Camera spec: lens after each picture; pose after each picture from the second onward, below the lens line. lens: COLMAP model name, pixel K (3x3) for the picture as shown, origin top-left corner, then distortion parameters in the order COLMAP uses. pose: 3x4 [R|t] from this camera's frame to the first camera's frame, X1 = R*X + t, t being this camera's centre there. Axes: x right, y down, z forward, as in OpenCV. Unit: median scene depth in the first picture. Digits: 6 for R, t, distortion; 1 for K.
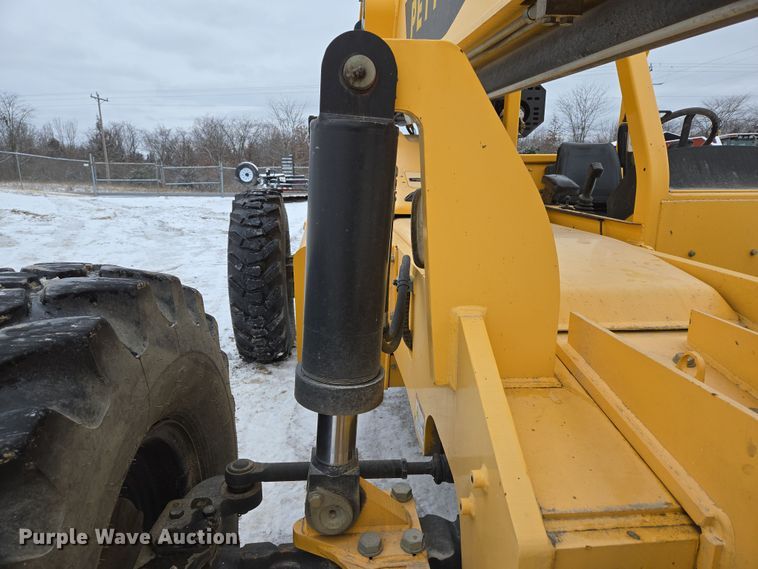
lens RADIAL K [[501.1, 0, 375.6], [0, 501.1, 286.7], [0, 0, 1]] dist [0.061265, -0.057939]
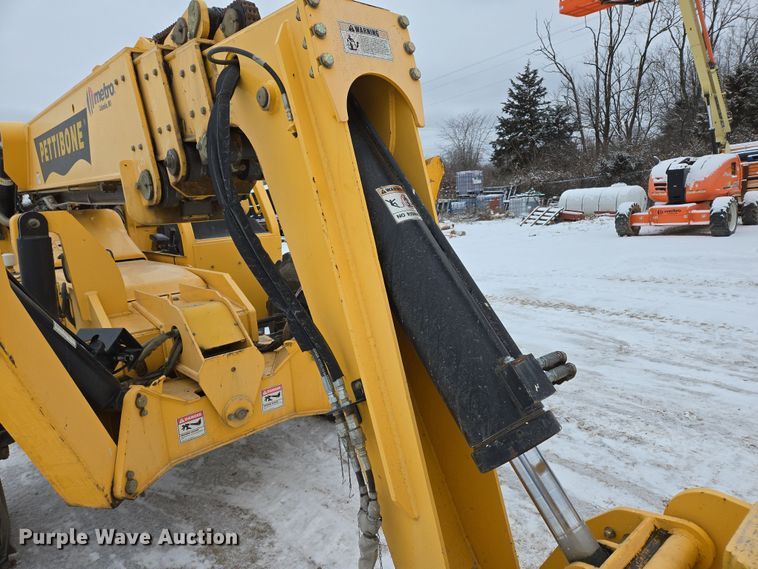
lens RADIAL K [[501.1, 0, 375.6], [0, 501.1, 286.7], [0, 0, 1]] dist [0.061265, -0.057939]
pose [[0.809971, -0.163093, 0.563337, -0.121839], [0.207231, 0.978181, -0.014764, 0.356751], [-0.548637, 0.128699, 0.826095, -2.134522]]
